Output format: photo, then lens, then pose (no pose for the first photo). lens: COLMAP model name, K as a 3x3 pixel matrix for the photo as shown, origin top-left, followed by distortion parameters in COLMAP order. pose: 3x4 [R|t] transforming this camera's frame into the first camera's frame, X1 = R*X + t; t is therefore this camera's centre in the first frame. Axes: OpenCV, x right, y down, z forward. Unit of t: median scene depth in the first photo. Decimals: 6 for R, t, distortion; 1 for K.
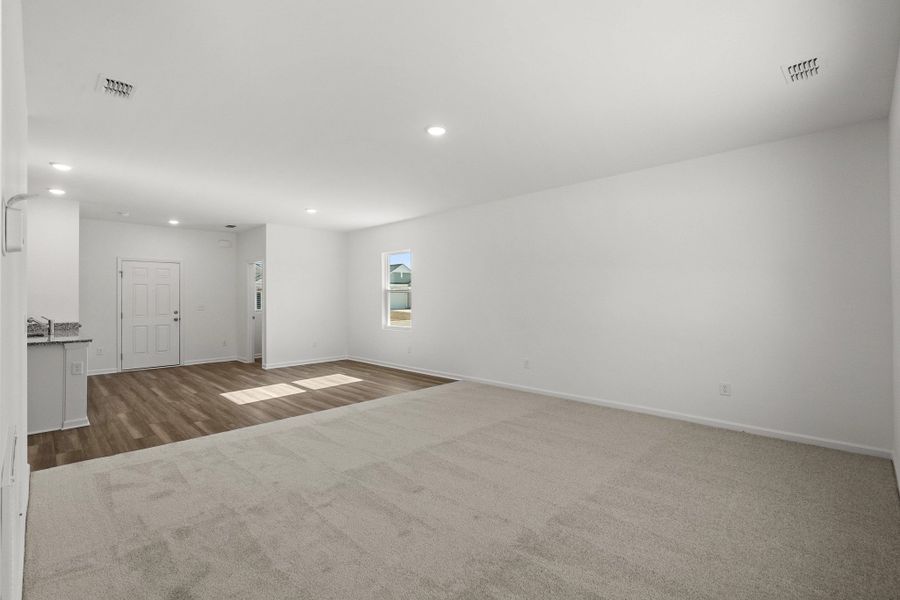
lens RADIAL K [[416.7, 0, 450.8], [0, 416.7, 292.1], [0, 0, 1]] dist [0.000858, 0.000184]
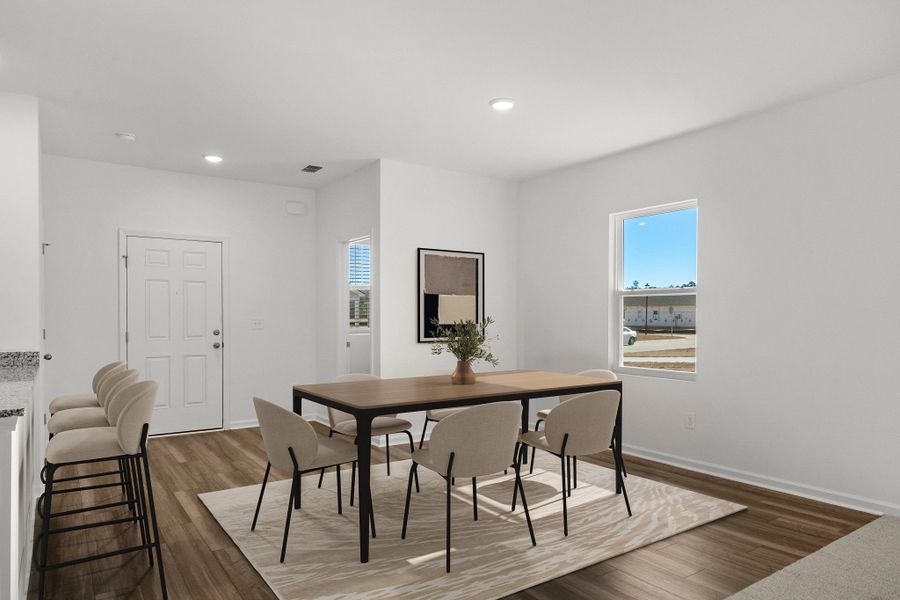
lens RADIAL K [[575.8, 0, 450.3], [0, 575.8, 319.8], [0, 0, 1]] dist [-0.001960, -0.000536]
pose [[0.983849, 0.009574, -0.178742, -0.240012], [-0.005882, 0.999758, 0.021177, 0.015395], [0.178901, -0.019784, 0.983668, 0.337128]]
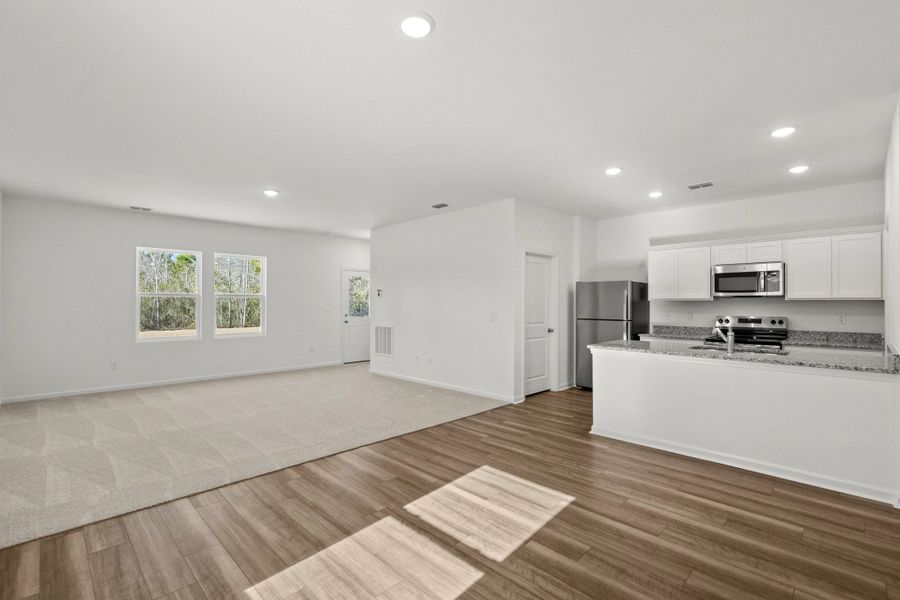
lens RADIAL K [[416.0, 0, 453.6], [0, 416.0, 305.5], [0, 0, 1]] dist [0.000477, 0.000083]
pose [[-0.999989, 0.003798, -0.002895, -0.311038], [0.003822, 0.999960, -0.008115, 0.015528], [0.002864, -0.008126, -0.999963, 1.128838]]
